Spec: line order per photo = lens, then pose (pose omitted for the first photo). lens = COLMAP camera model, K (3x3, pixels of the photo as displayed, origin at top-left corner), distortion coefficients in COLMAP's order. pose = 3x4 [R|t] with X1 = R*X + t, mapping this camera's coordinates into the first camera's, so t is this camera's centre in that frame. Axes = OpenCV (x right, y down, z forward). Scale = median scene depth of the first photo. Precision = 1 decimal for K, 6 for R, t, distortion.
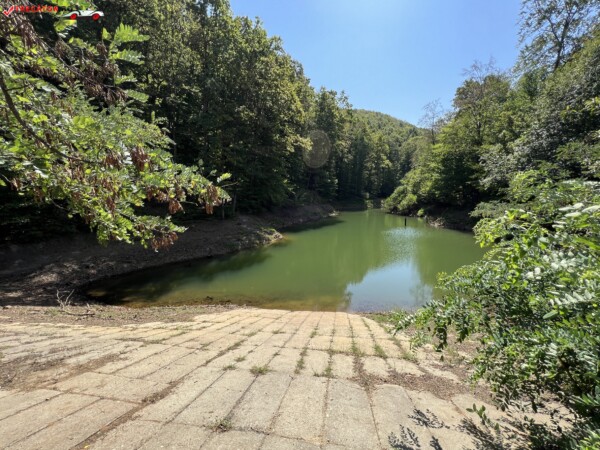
lens RADIAL K [[242.0, 0, 301.0], [0, 242.0, 227.0], [0, 0, 1]] dist [-0.002584, 0.001572]
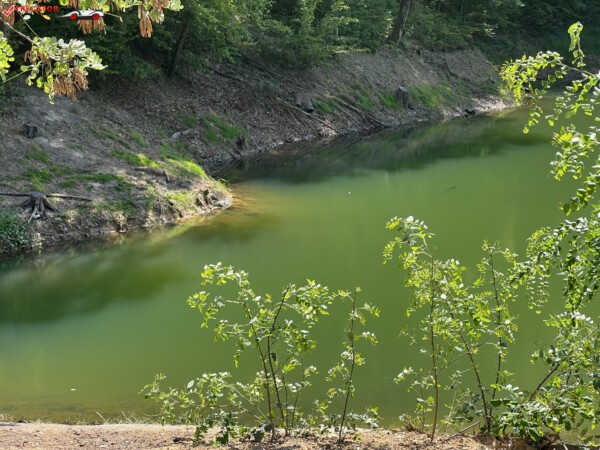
lens RADIAL K [[1345.6, 0, 294.7], [0, 1345.6, 221.8], [0, 0, 1]] dist [0.178260, 0.000000]
pose [[0.999274, 0.029450, -0.024161, 0.003051], [-0.028639, 0.999036, 0.033260, 0.018301], [0.025117, -0.032544, 0.999155, -0.156148]]
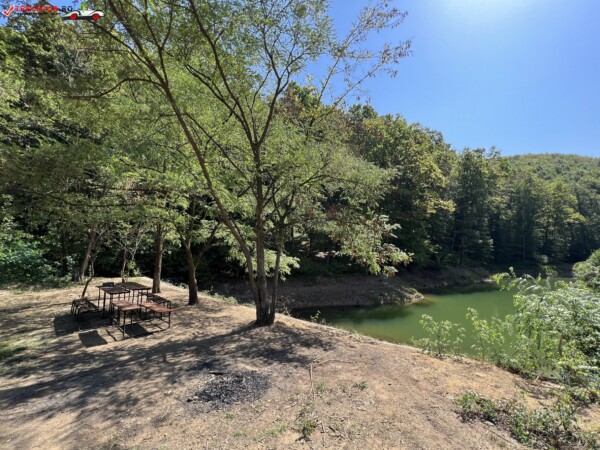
lens RADIAL K [[242.0, 0, 299.5], [0, 242.0, 226.2], [0, 0, 1]] dist [-0.002584, 0.001572]
pose [[0.858971, -0.030023, -0.511142, 0.000692], [-0.093825, 0.972147, -0.214773, 0.015801], [0.503354, 0.232442, 0.832230, -0.163572]]
